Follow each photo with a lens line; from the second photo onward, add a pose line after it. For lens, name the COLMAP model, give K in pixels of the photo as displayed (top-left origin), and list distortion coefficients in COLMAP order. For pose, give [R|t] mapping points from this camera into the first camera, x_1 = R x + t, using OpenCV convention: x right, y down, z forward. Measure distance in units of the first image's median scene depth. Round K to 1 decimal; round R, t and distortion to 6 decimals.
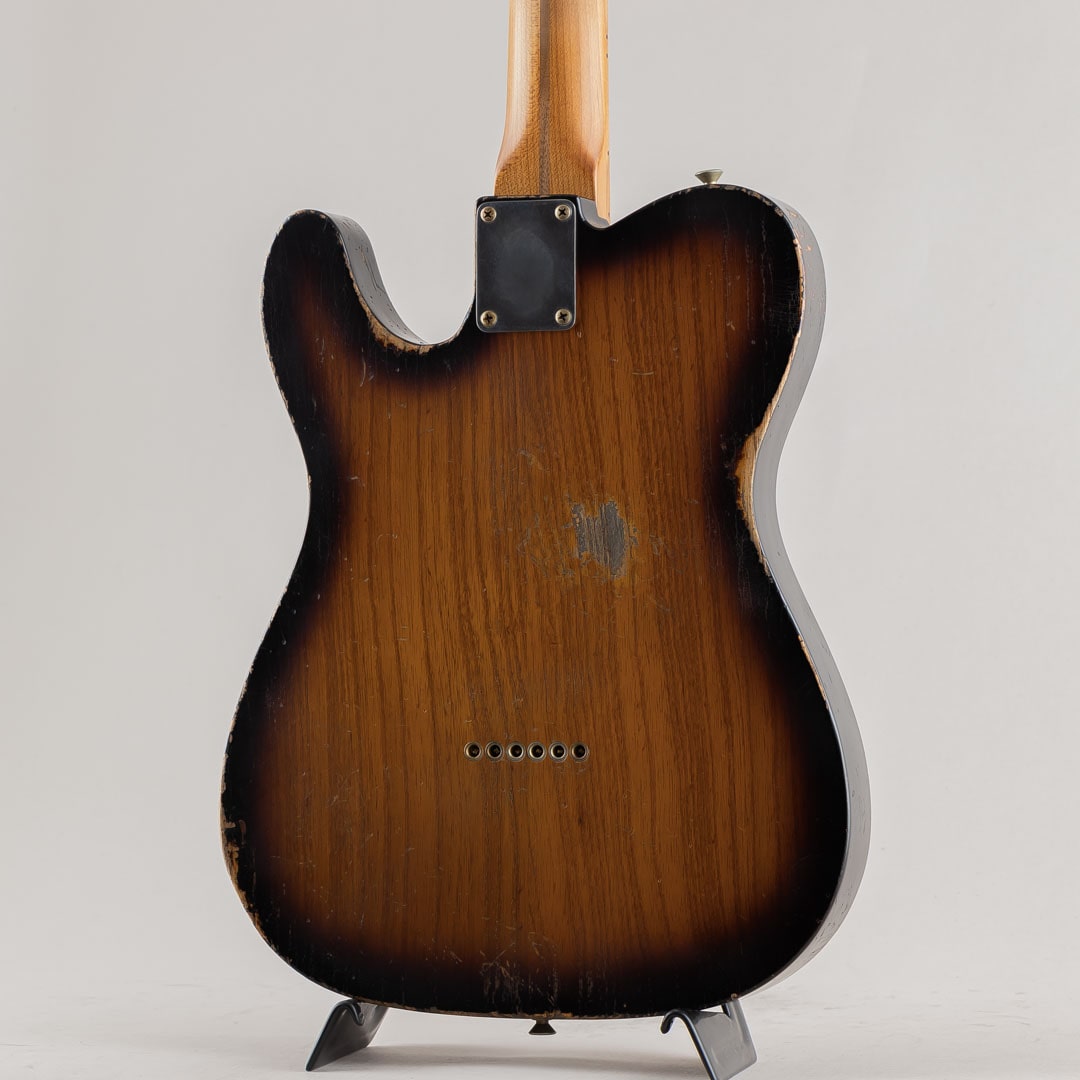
lens RADIAL K [[4496.9, 0, 531.4], [0, 4496.9, 548.9], [0, 0, 1]] dist [0.029748, 0.000000]
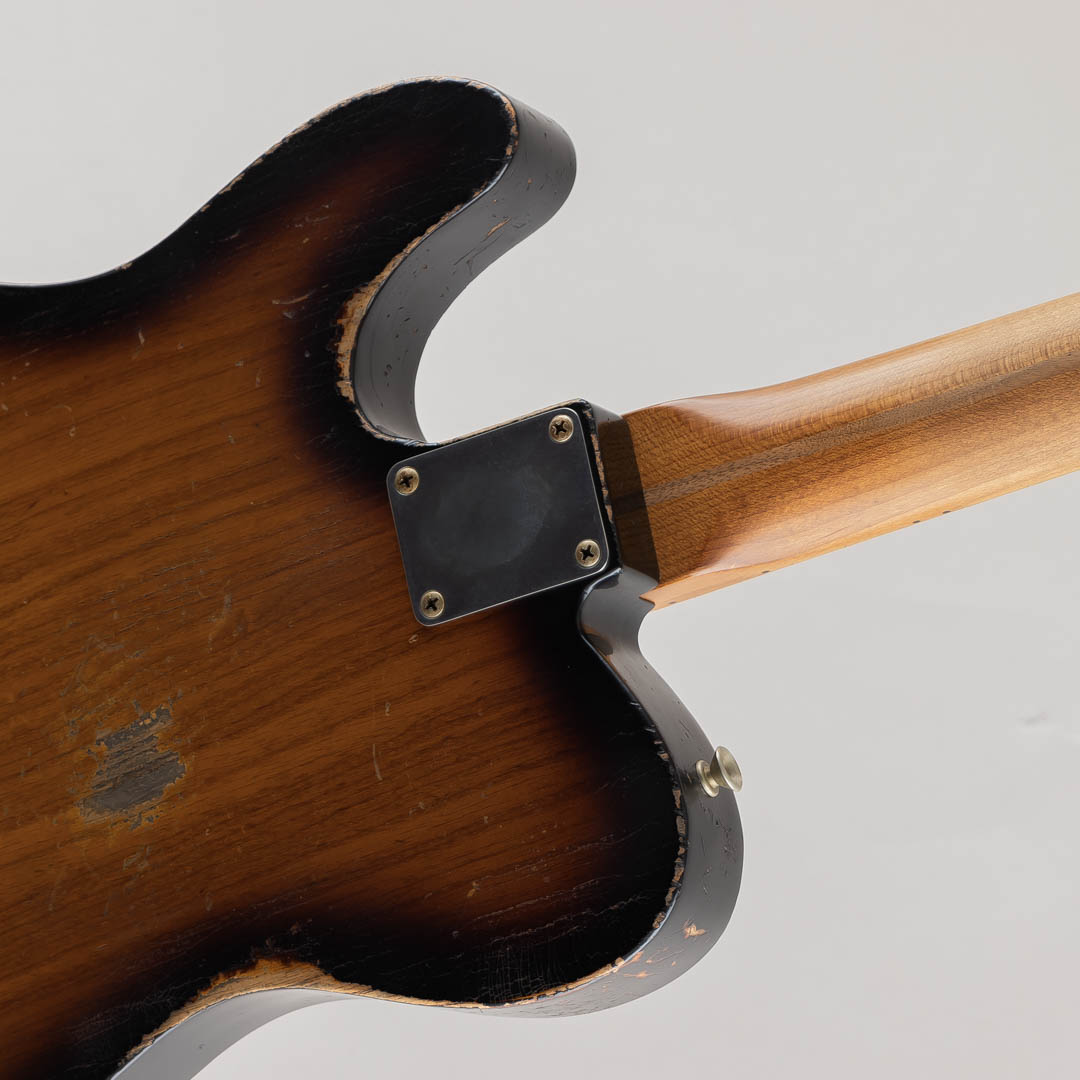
lens RADIAL K [[4496.9, 0, 546.1], [0, 4496.9, 542.7], [0, 0, 1]] dist [0.029748, 0.000000]
pose [[0.318600, 0.947650, 0.021275, -0.008533], [-0.877907, 0.286540, 0.383632, -0.296525], [0.357453, -0.140903, 0.923241, 0.455940]]
